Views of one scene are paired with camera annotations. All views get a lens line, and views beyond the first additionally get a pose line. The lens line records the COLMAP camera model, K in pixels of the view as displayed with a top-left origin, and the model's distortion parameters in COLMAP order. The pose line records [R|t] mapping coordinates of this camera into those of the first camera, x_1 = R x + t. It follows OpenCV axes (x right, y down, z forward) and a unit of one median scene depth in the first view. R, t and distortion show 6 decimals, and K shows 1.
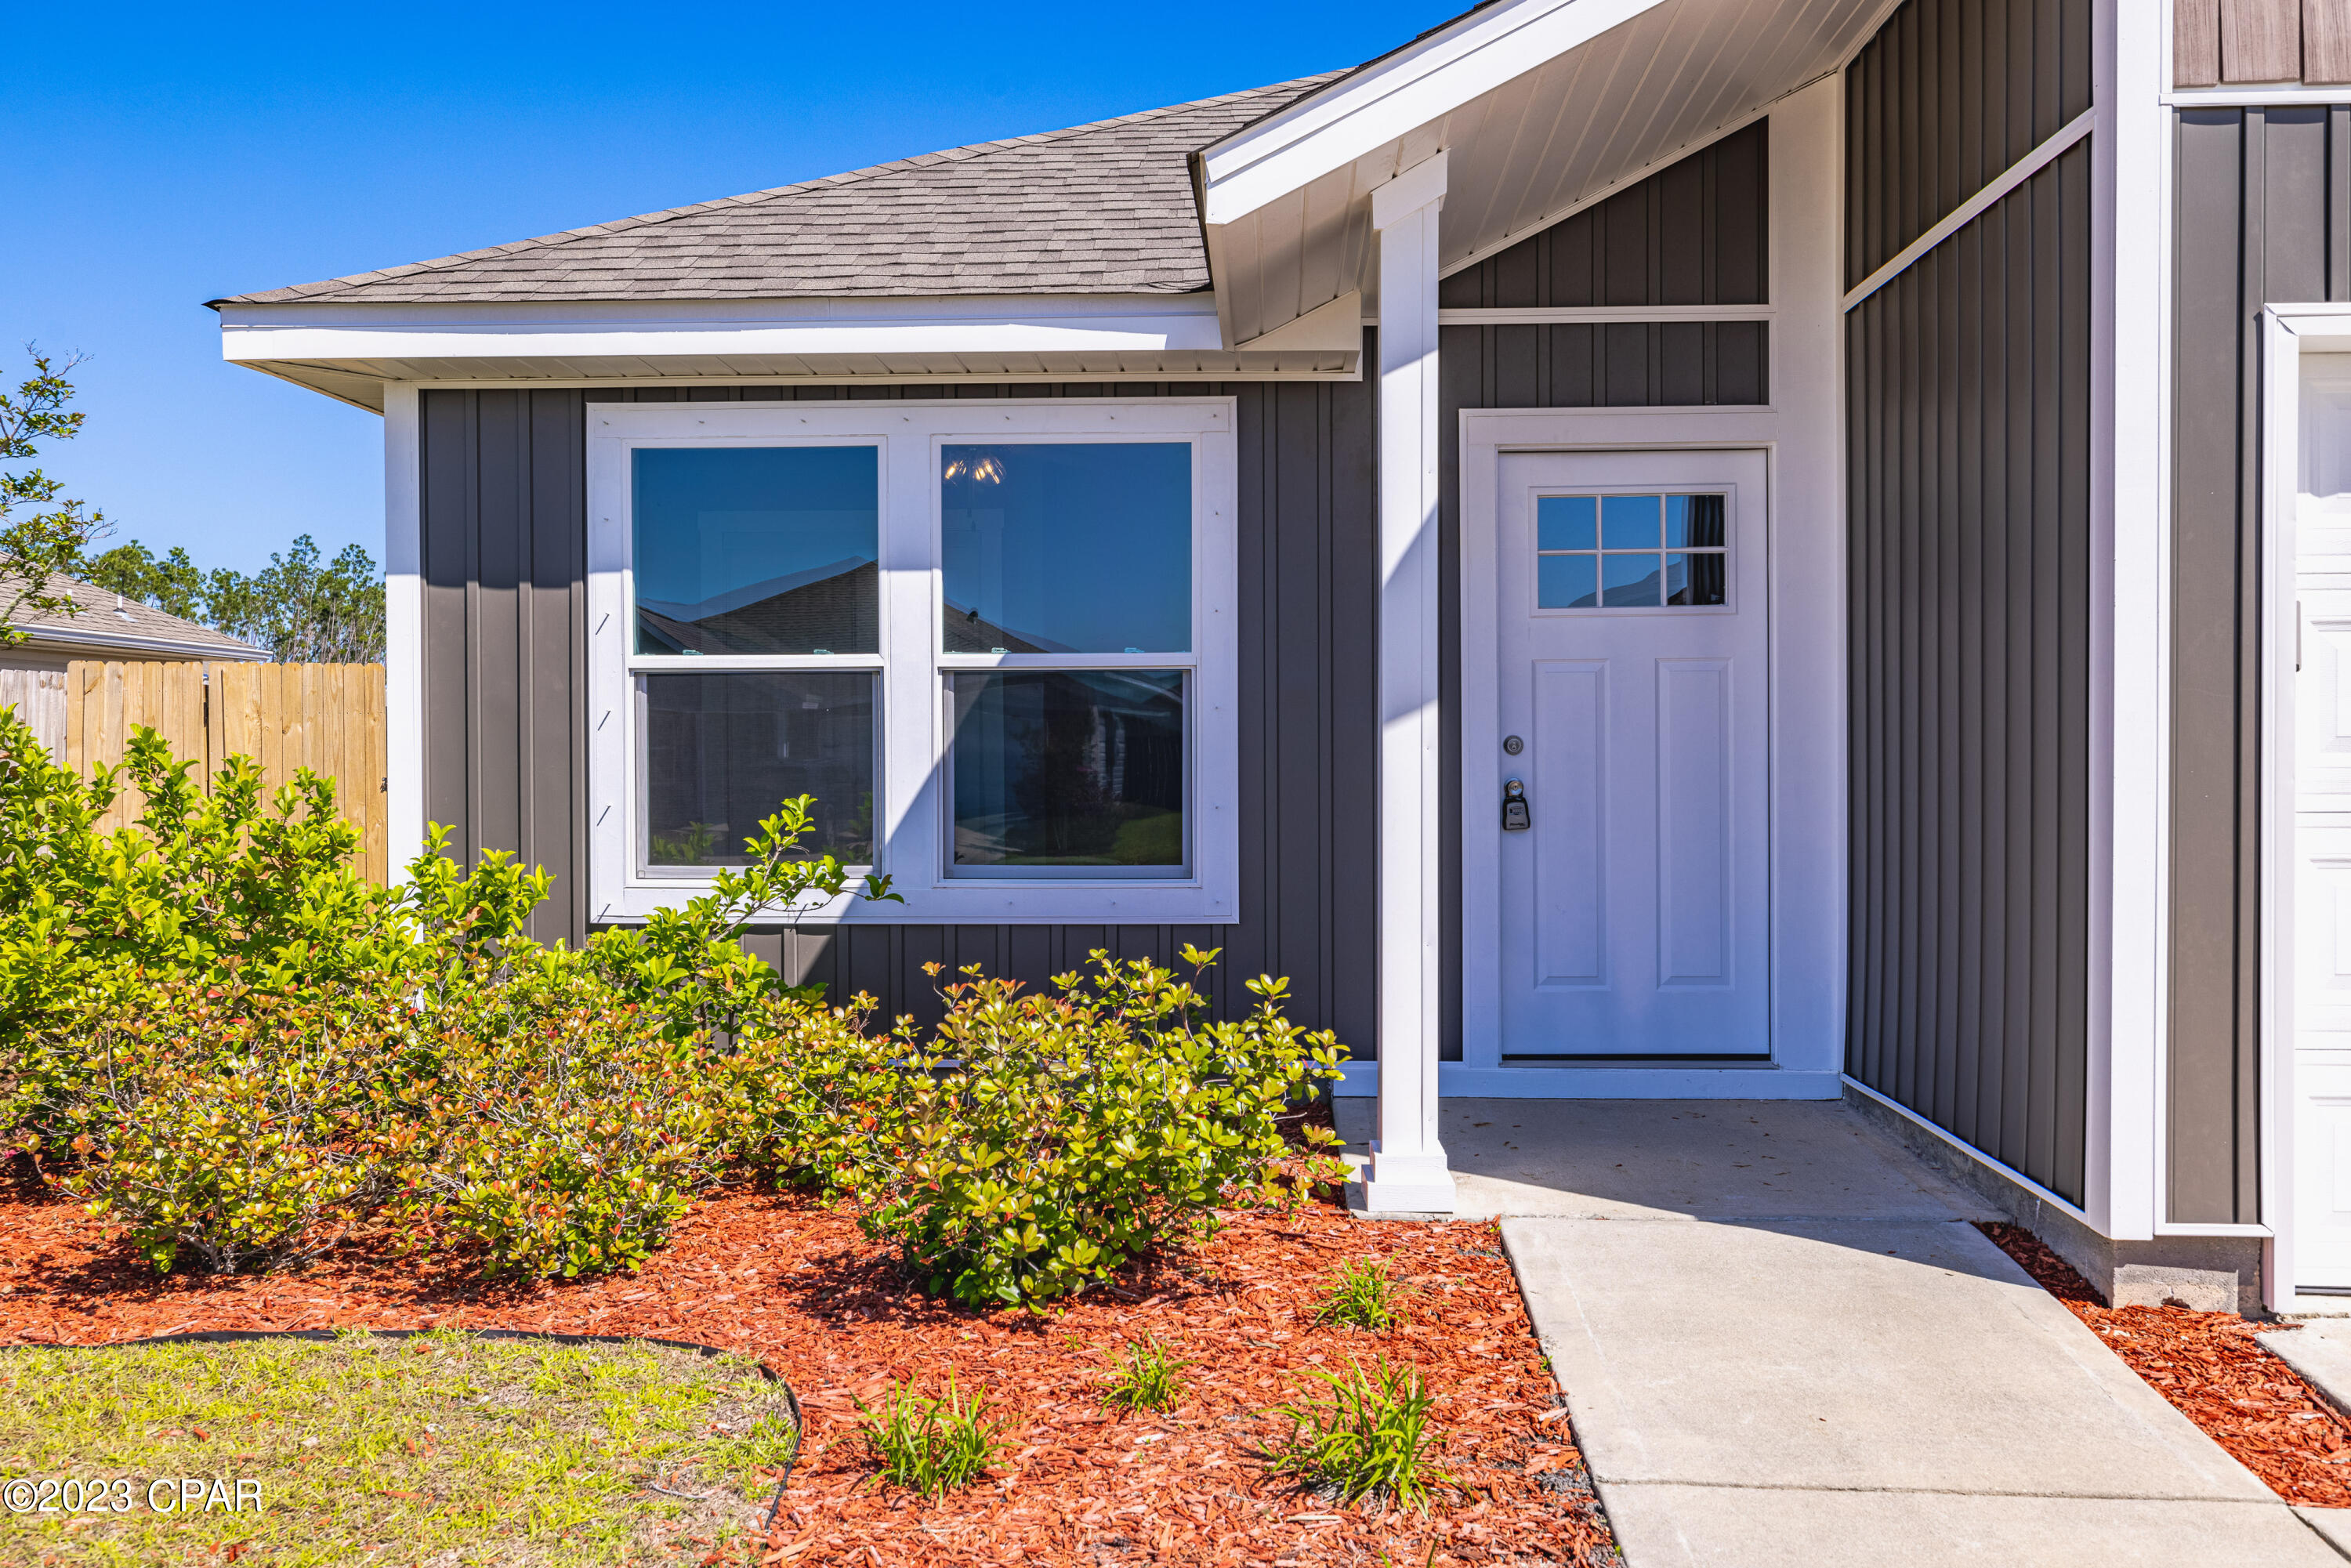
lens RADIAL K [[2162.8, 0, 1175.5], [0, 2162.8, 784.0], [0, 0, 1]] dist [0.002917, 0.004858]
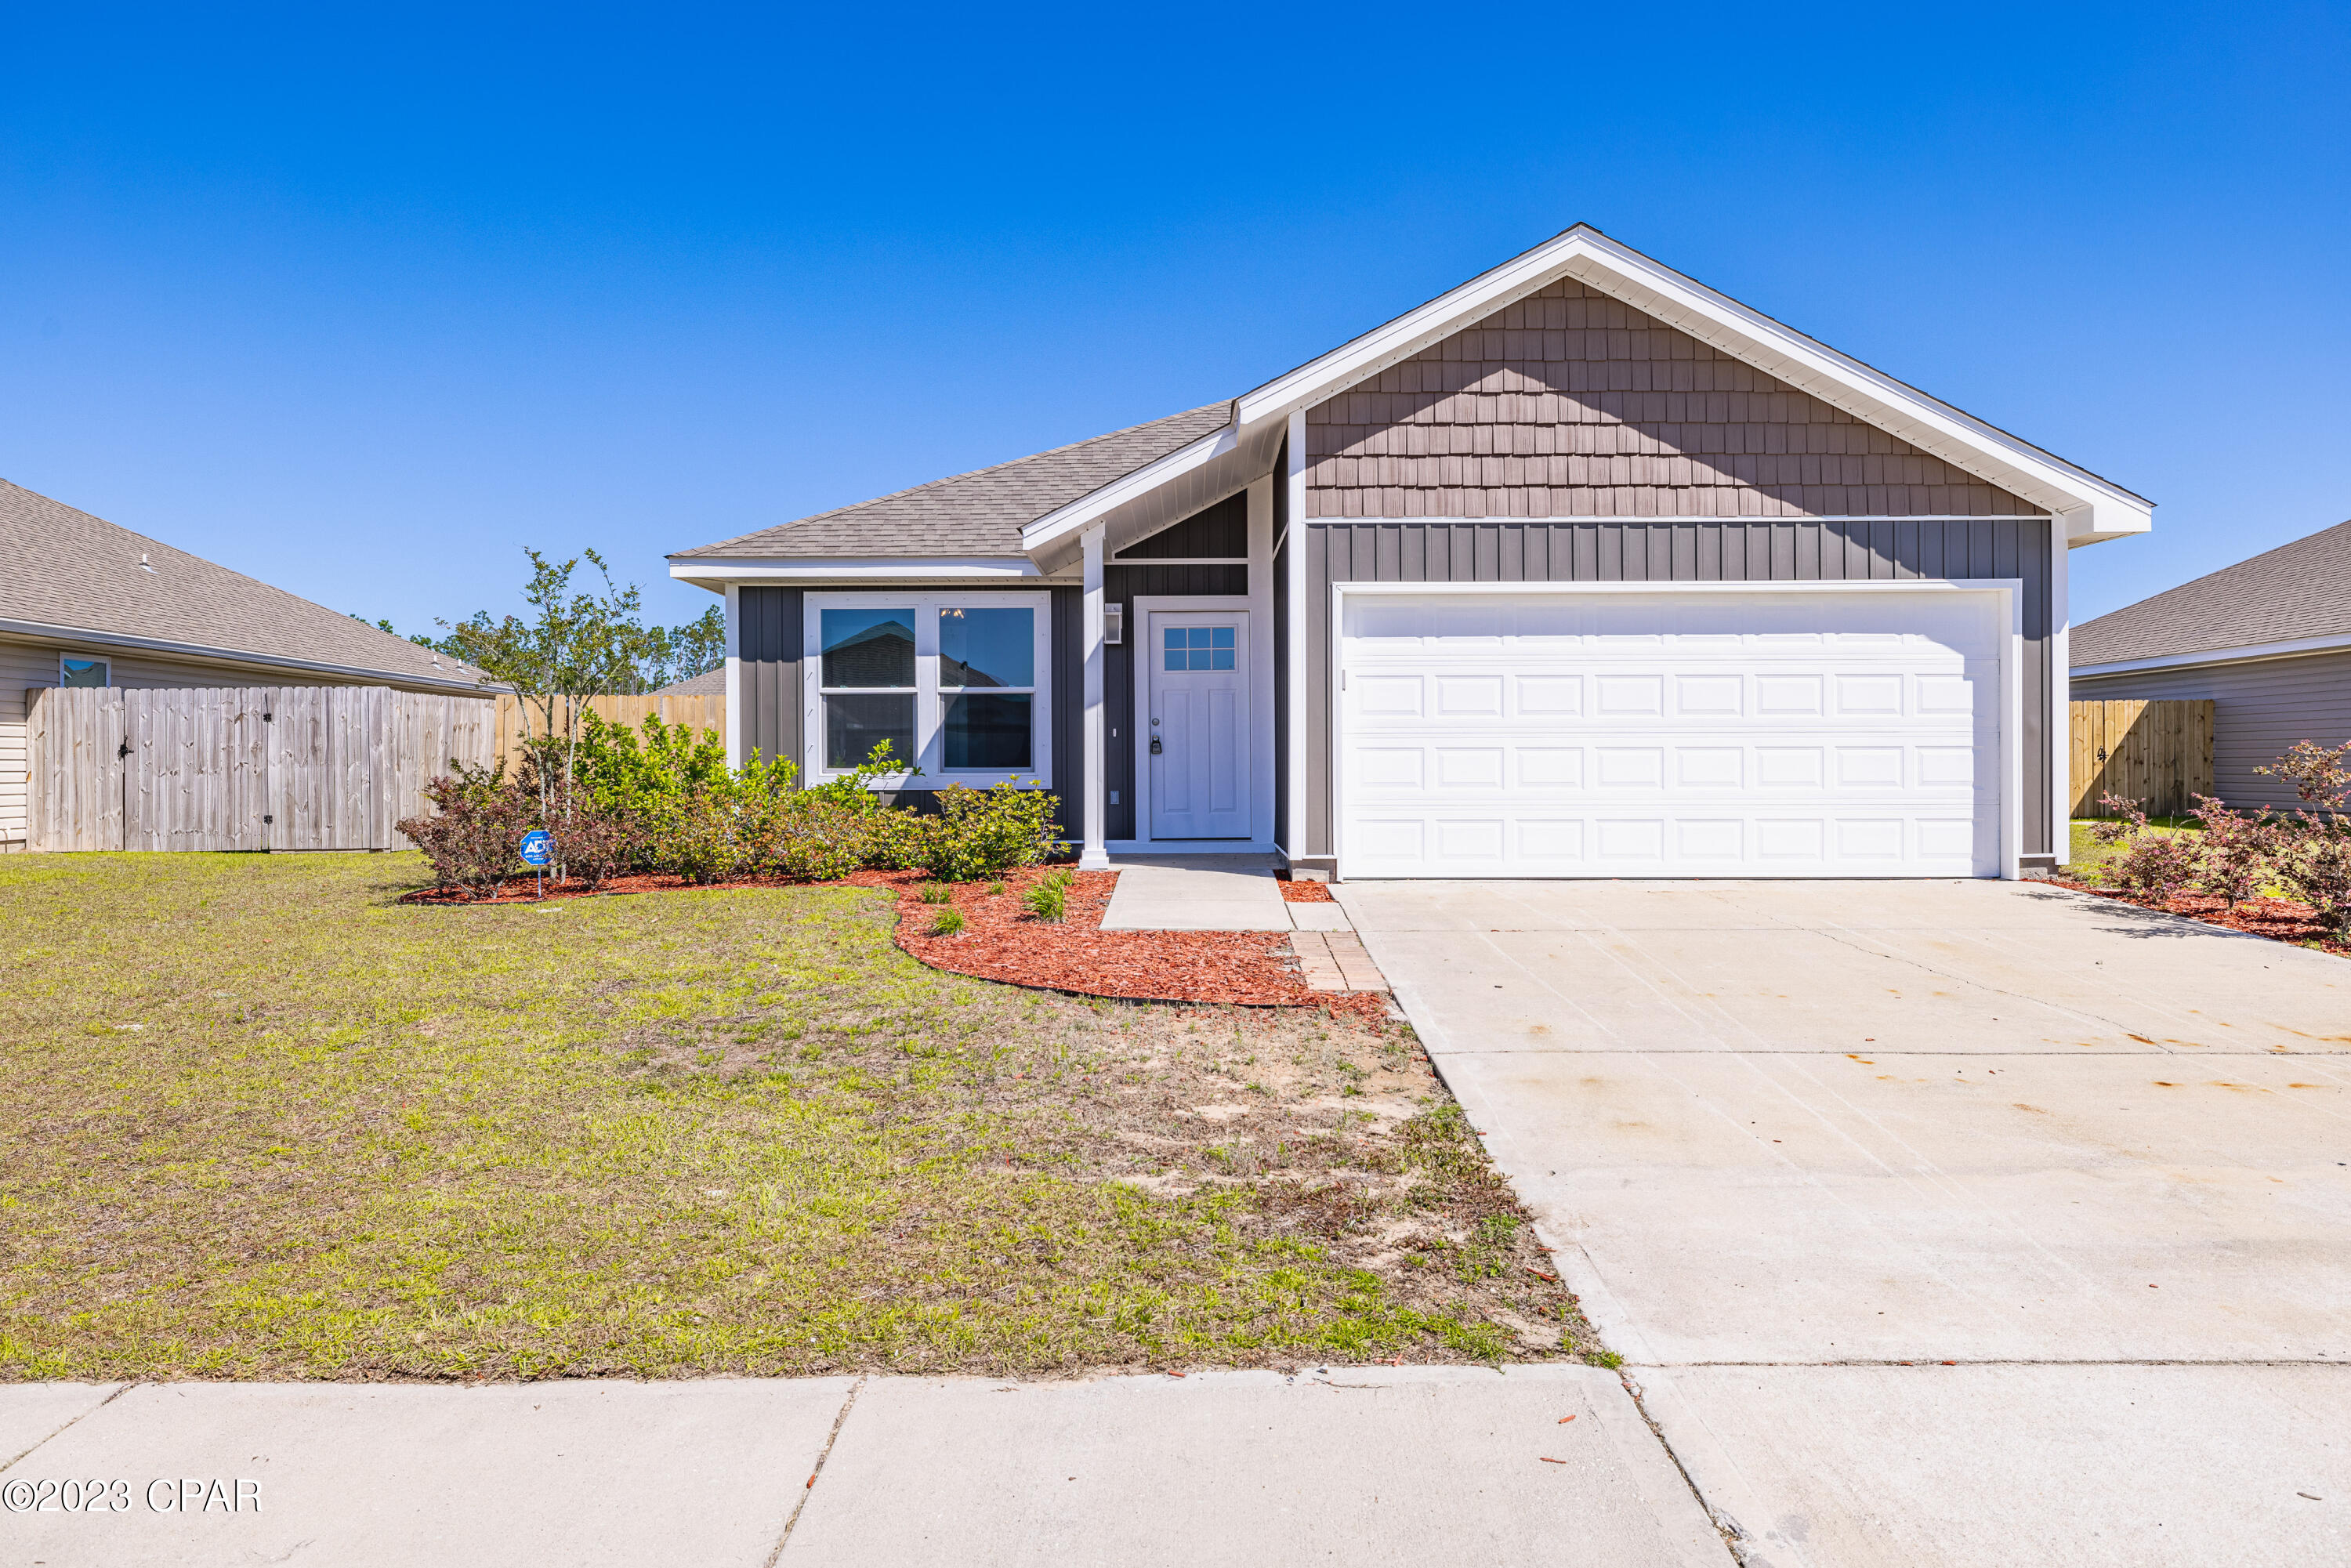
lens RADIAL K [[1569.4, 0, 1187.9], [0, 1569.4, 778.4], [0, 0, 1]] dist [0.001914, -0.000050]
pose [[0.998861, -0.001305, 0.047700, 0.105948], [0.001773, 0.999951, -0.009752, 0.072211], [-0.047685, 0.009826, 0.998814, -0.951721]]
